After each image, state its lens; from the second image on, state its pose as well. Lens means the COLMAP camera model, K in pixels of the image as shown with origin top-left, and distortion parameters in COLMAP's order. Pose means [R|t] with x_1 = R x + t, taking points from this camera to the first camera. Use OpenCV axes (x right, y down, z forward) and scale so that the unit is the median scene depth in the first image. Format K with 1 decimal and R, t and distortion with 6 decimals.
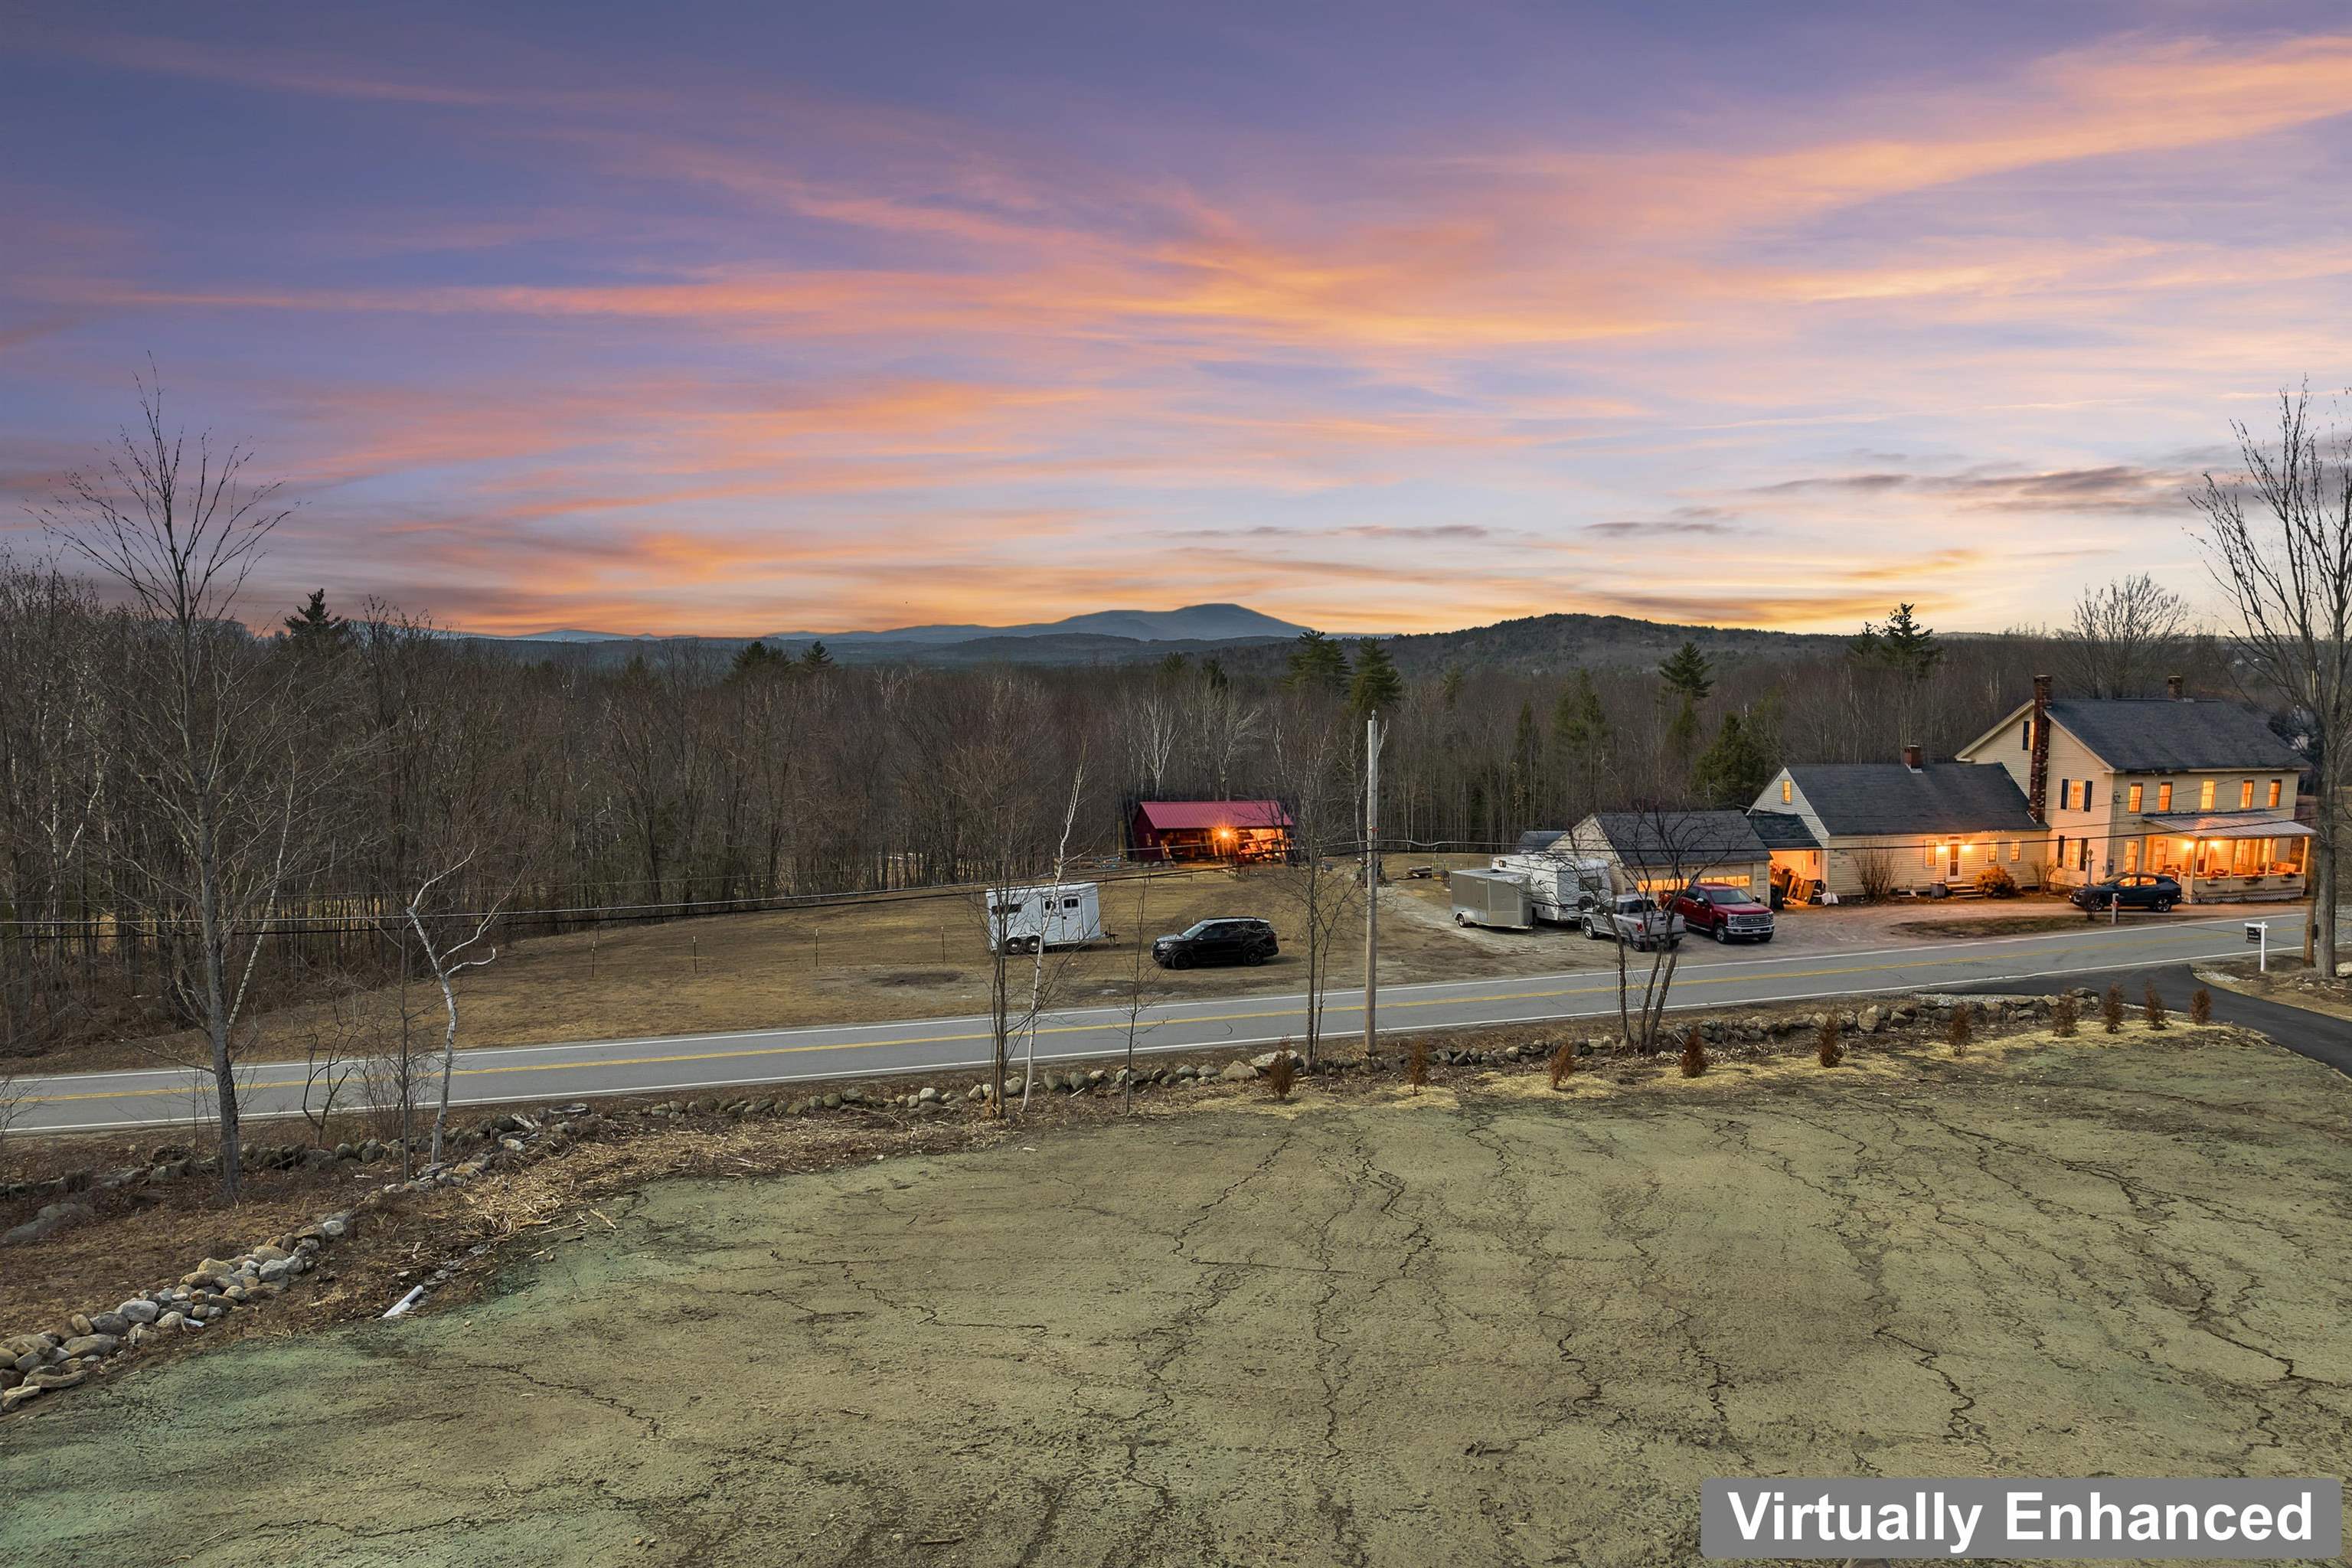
lens RADIAL K [[1703.2, 0, 1176.0], [0, 1703.2, 784.0], [0, 0, 1]] dist [-0.035277, -0.001110]
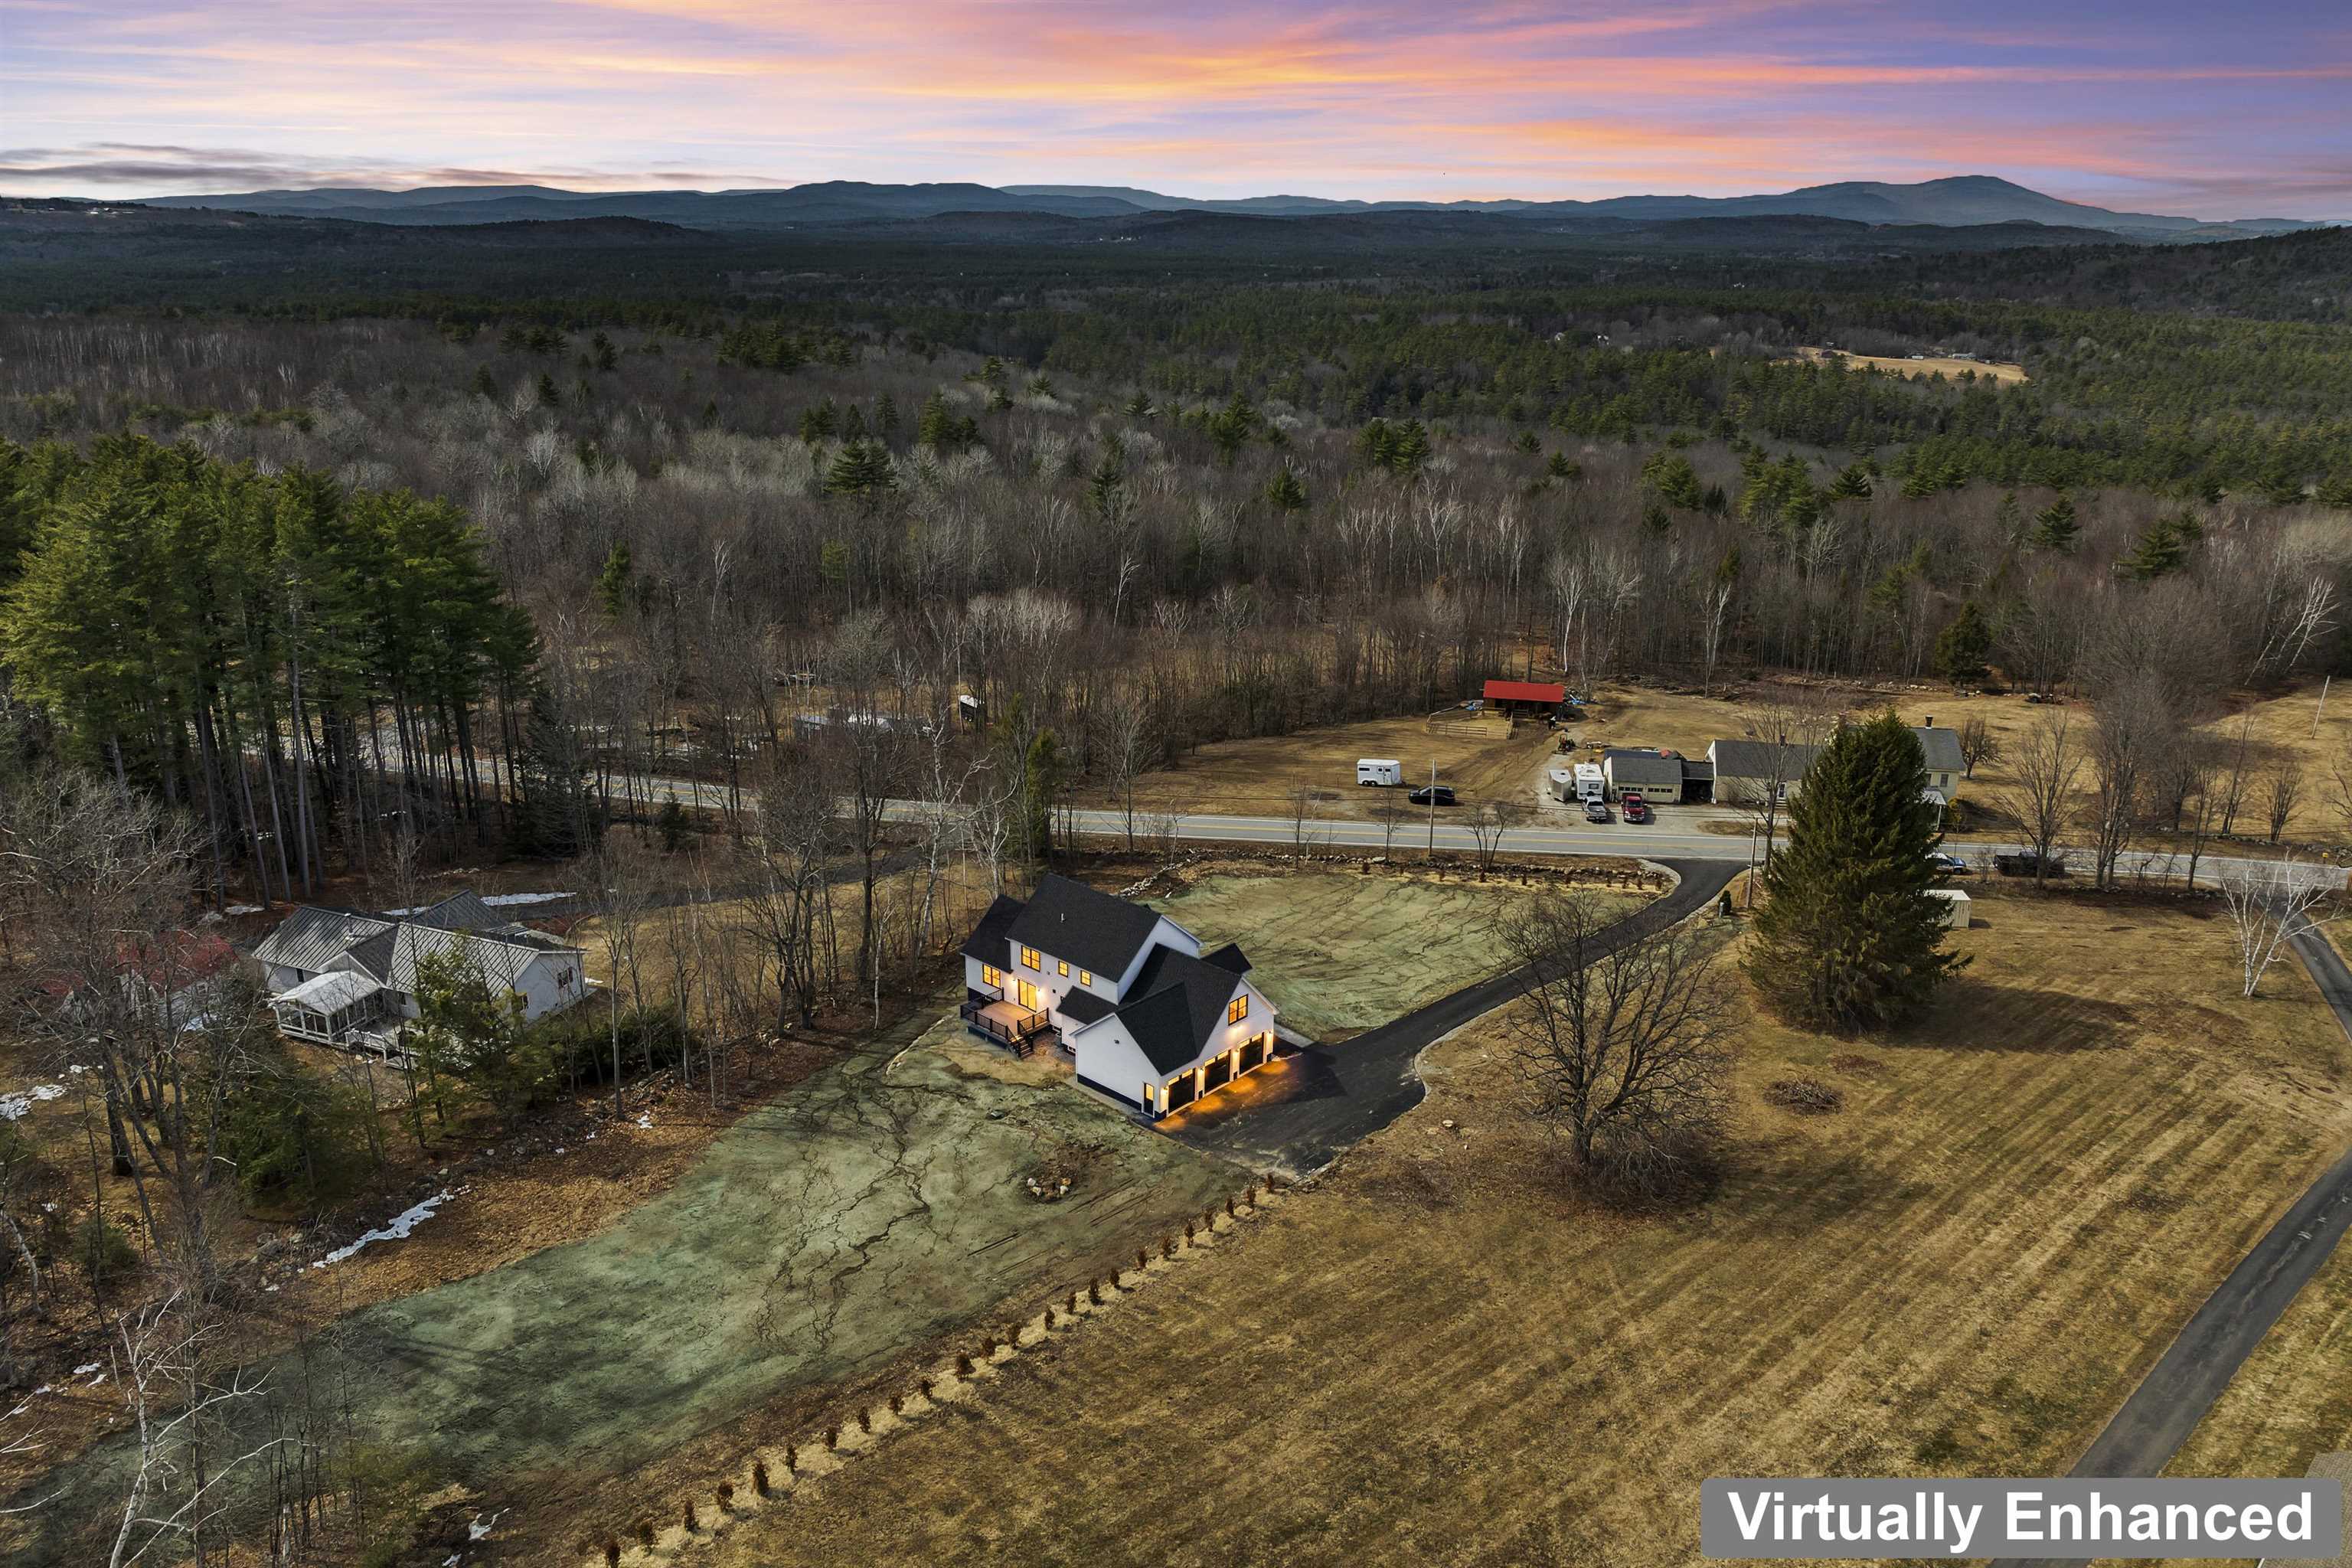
lens RADIAL K [[1703.2, 0, 1176.0], [0, 1703.2, 784.0], [0, 0, 1]] dist [-0.035277, -0.001110]
pose [[0.920839, 0.135198, -0.365756, 0.641266], [-0.041729, 0.966751, 0.252291, -0.596083], [0.387704, -0.217057, 0.895864, -1.608638]]
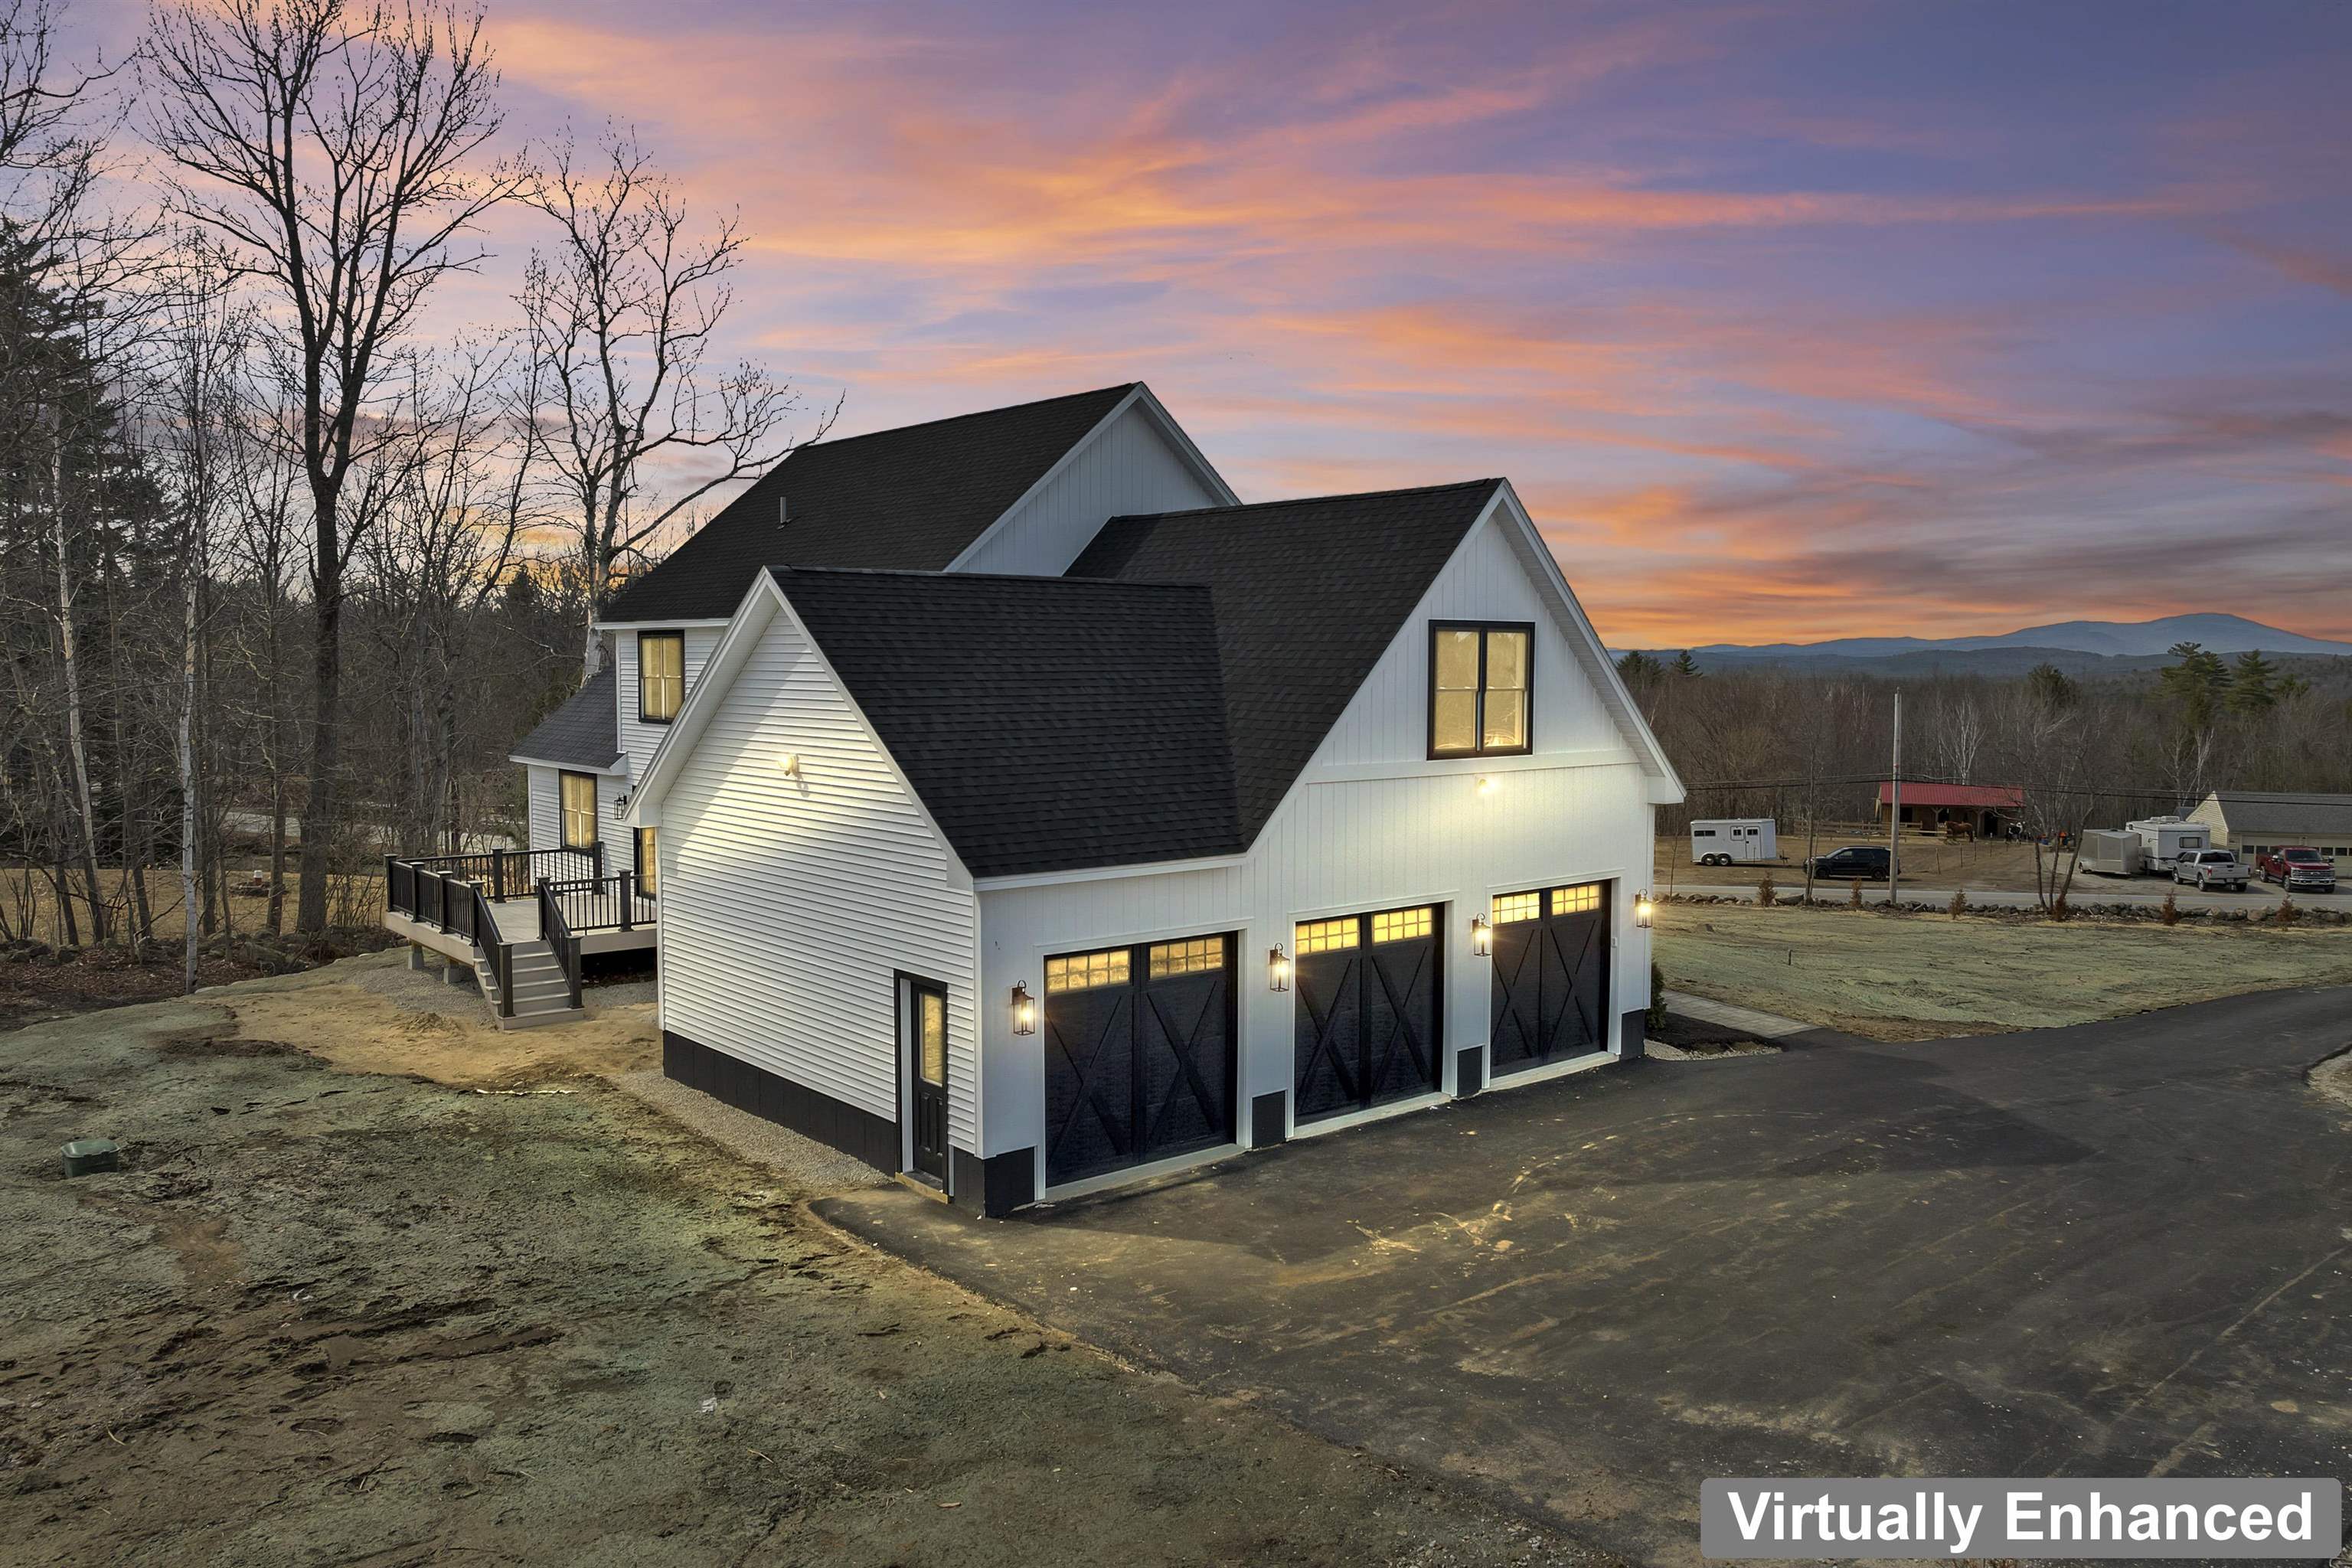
lens RADIAL K [[1703.2, 0, 1176.0], [0, 1703.2, 784.0], [0, 0, 1]] dist [-0.035277, -0.001110]
pose [[0.864741, 0.042280, -0.500436, 0.231188], [-0.045796, 0.998937, 0.005262, 0.046515], [0.500126, 0.018367, 0.865758, -0.455151]]
